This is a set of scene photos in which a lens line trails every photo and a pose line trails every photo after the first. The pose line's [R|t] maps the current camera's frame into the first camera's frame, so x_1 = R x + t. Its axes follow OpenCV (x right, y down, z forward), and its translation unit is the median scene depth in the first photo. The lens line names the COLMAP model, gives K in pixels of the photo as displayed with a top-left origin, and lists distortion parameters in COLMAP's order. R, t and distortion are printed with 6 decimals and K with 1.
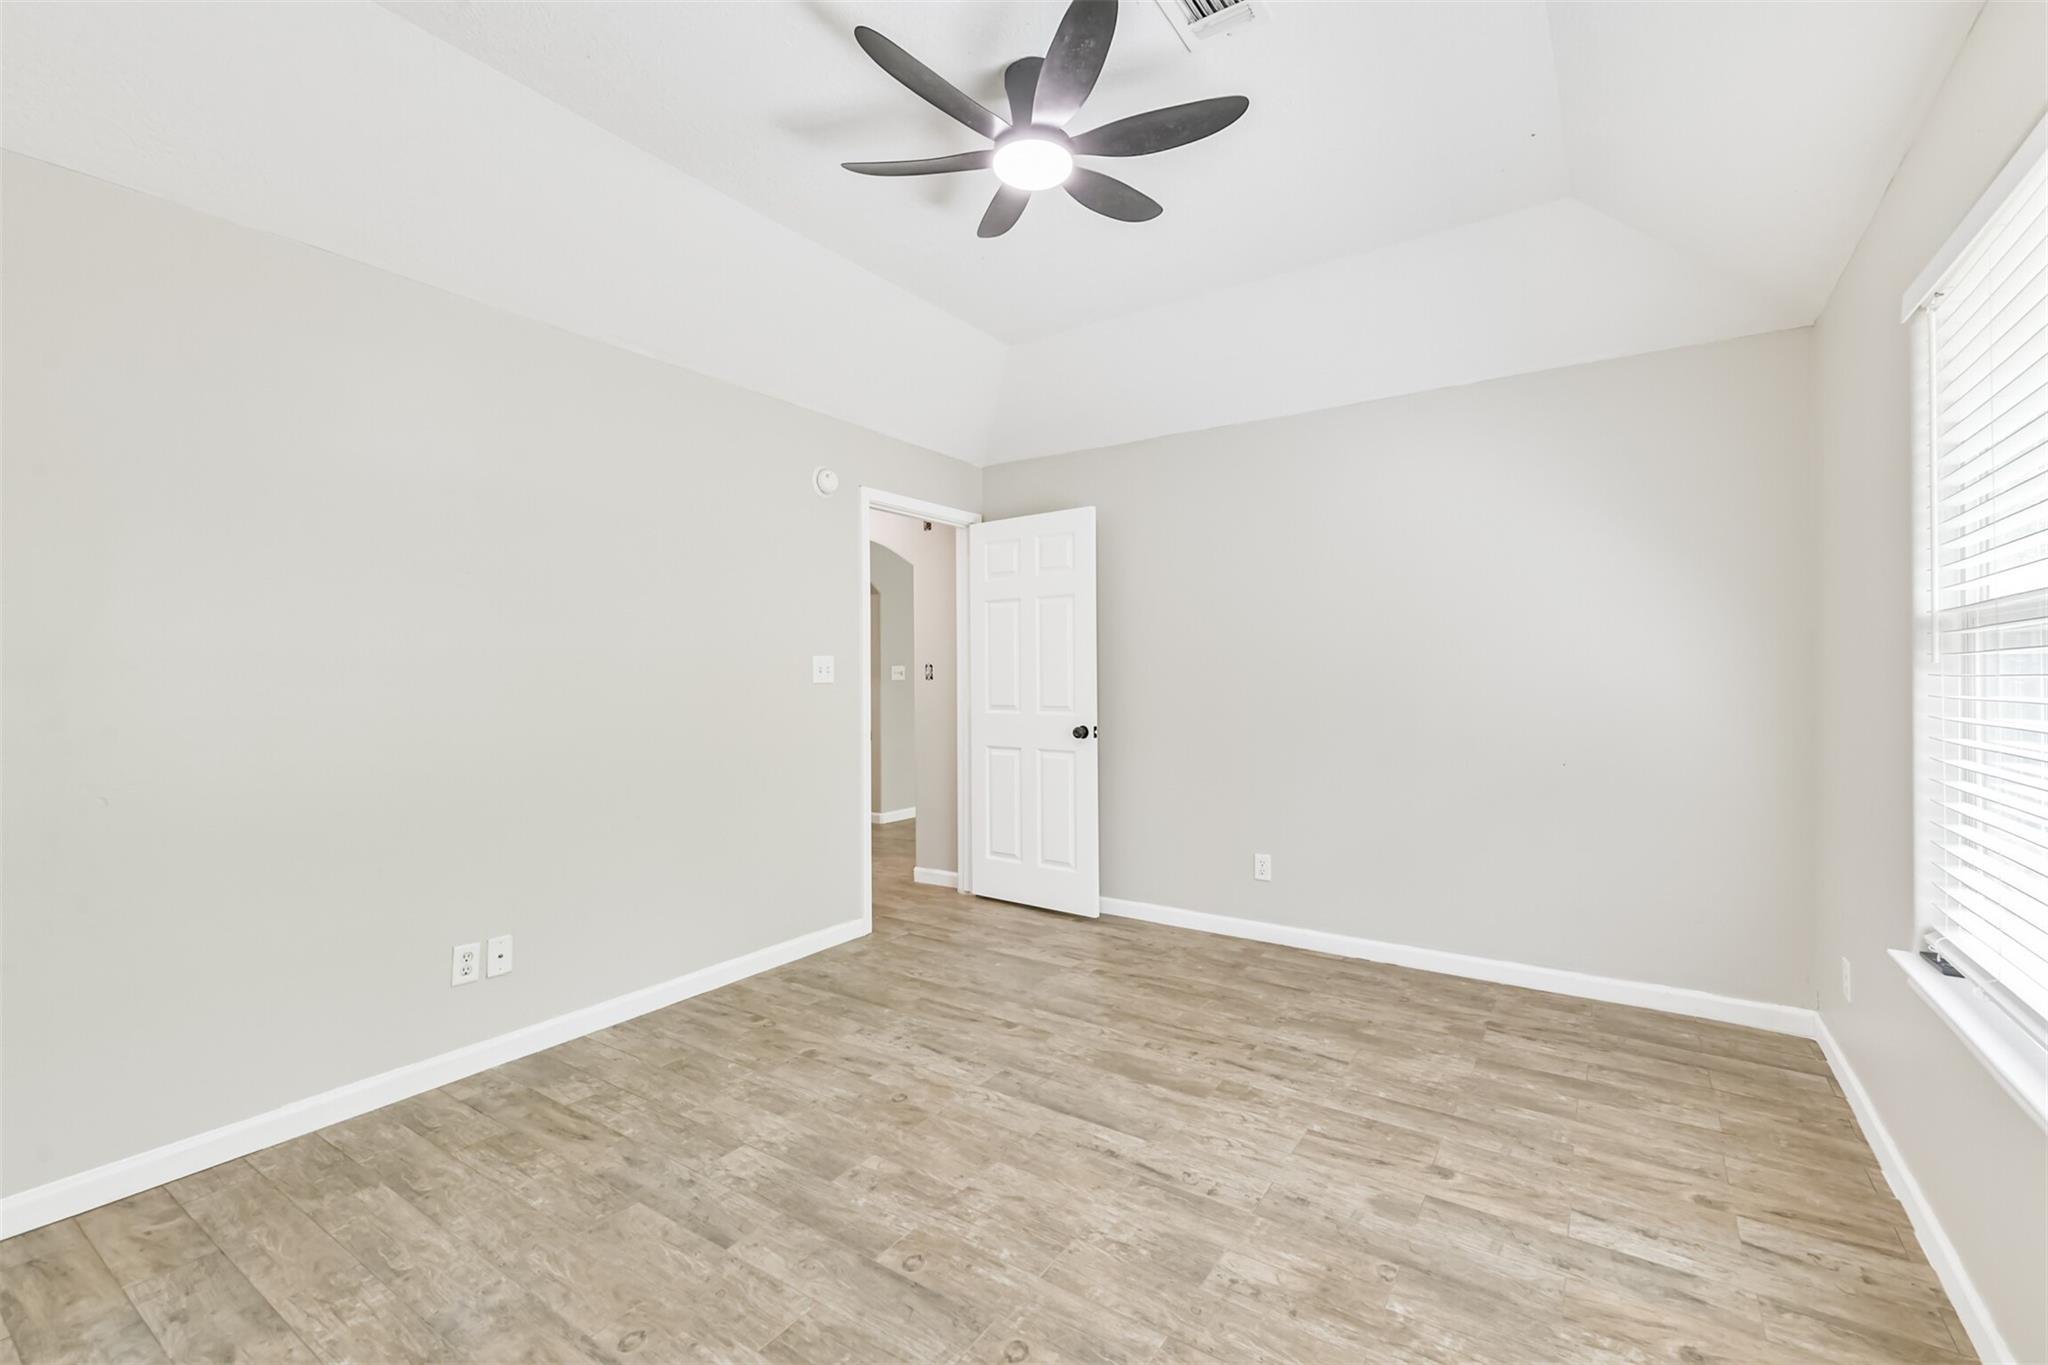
lens RADIAL K [[873.2, 0, 1025.5], [0, 873.2, 671.3], [0, 0, 1]] dist [0.016364, -0.005306]
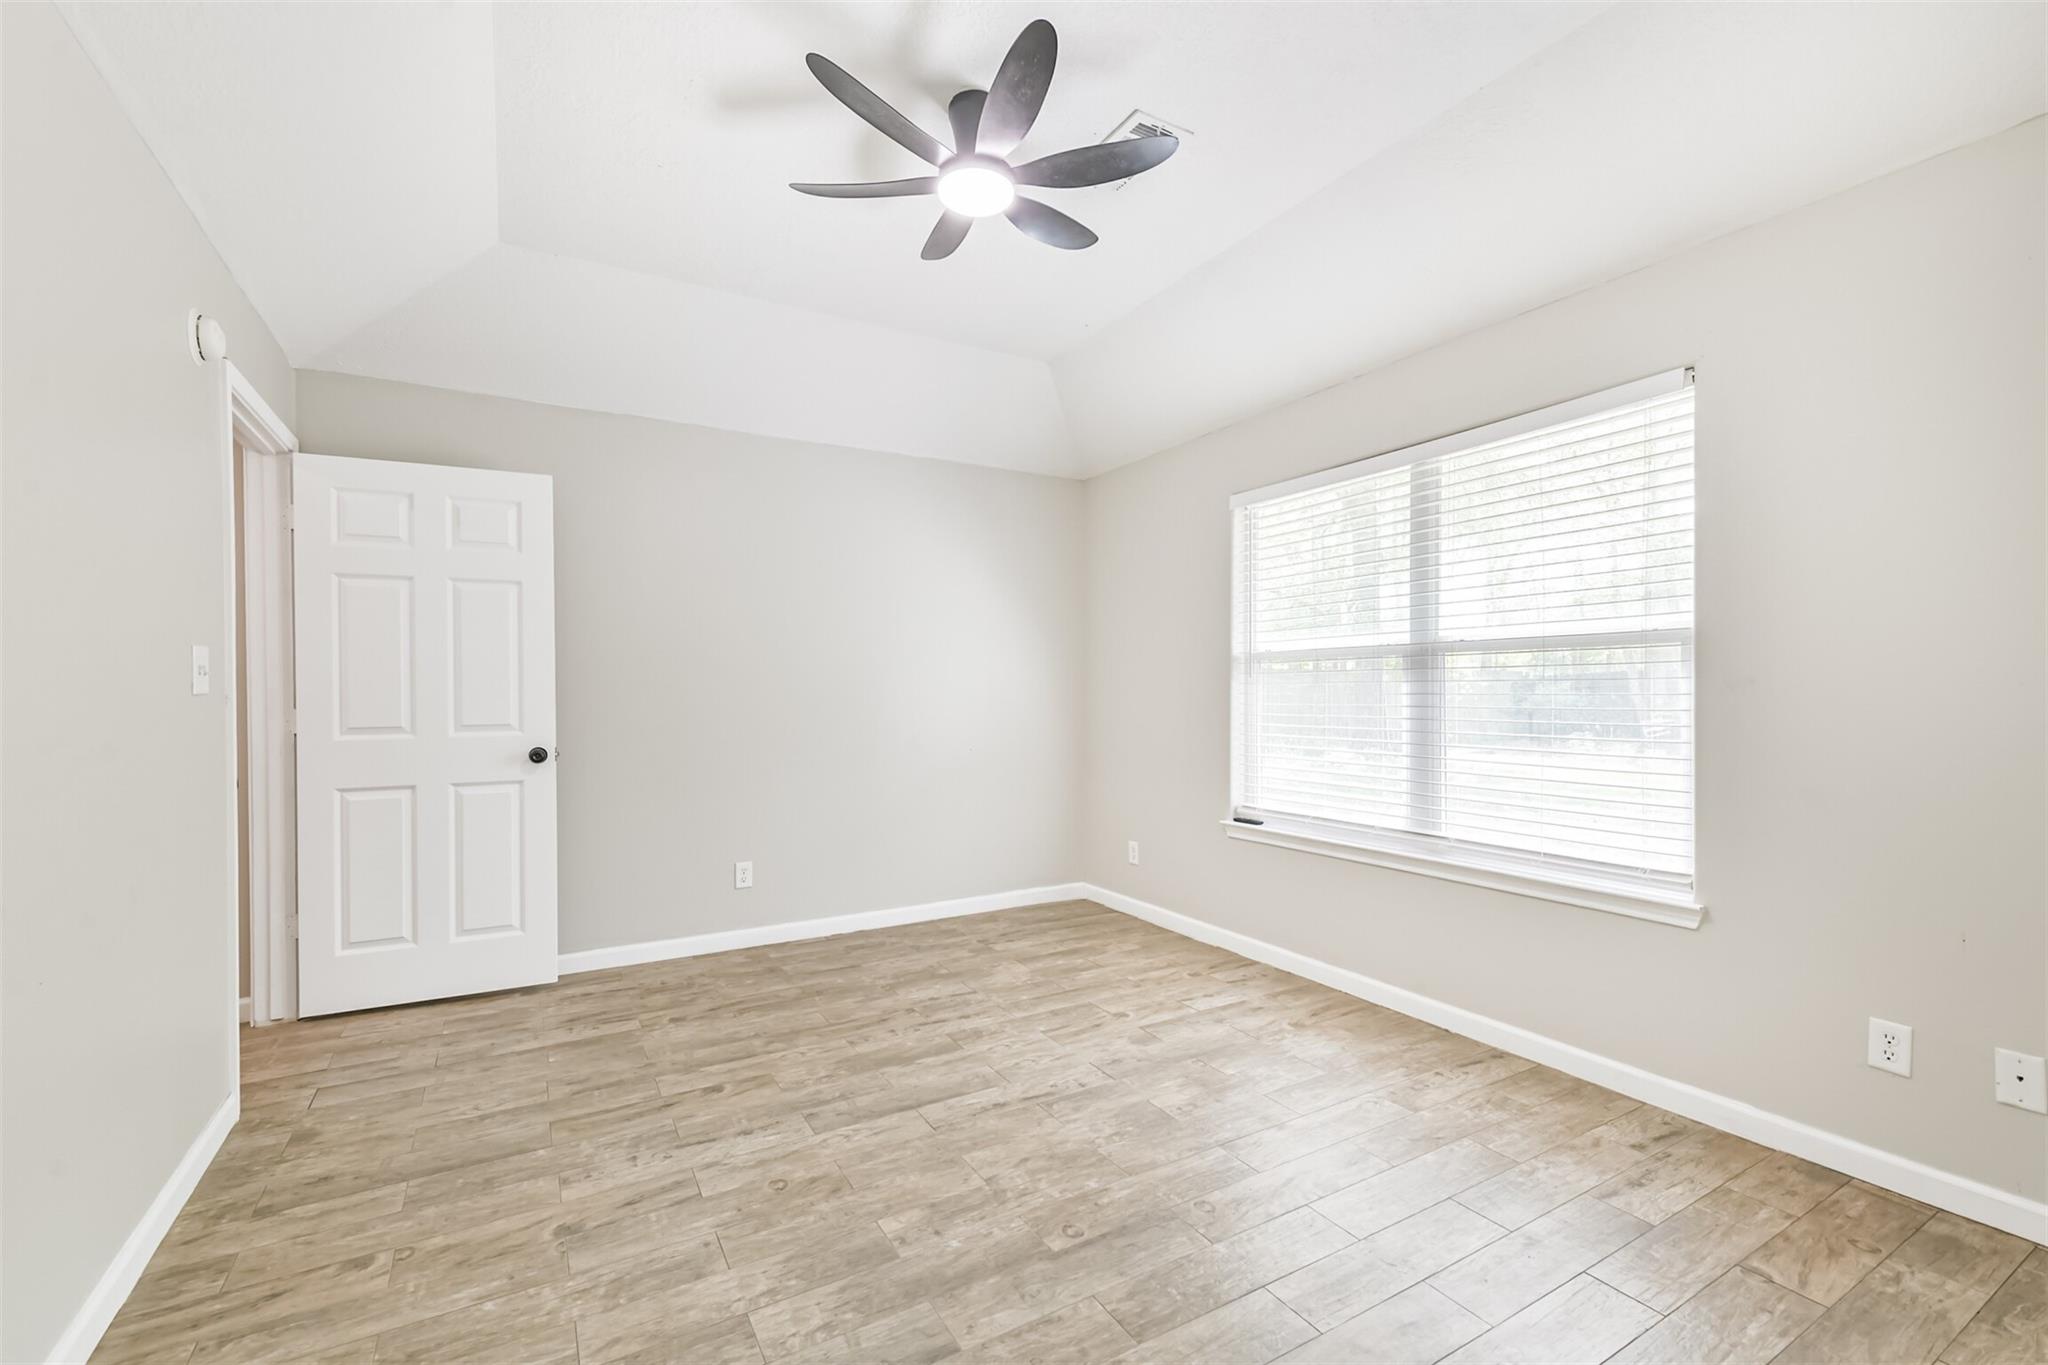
lens RADIAL K [[873.2, 0, 1024.9], [0, 873.2, 690.4], [0, 0, 1]] dist [0.016364, -0.005306]
pose [[0.441567, -0.001873, 0.897226, -0.671699], [0.000158, 0.999998, 0.002009, 0.012135], [-0.897228, -0.000745, 0.441567, 0.357419]]
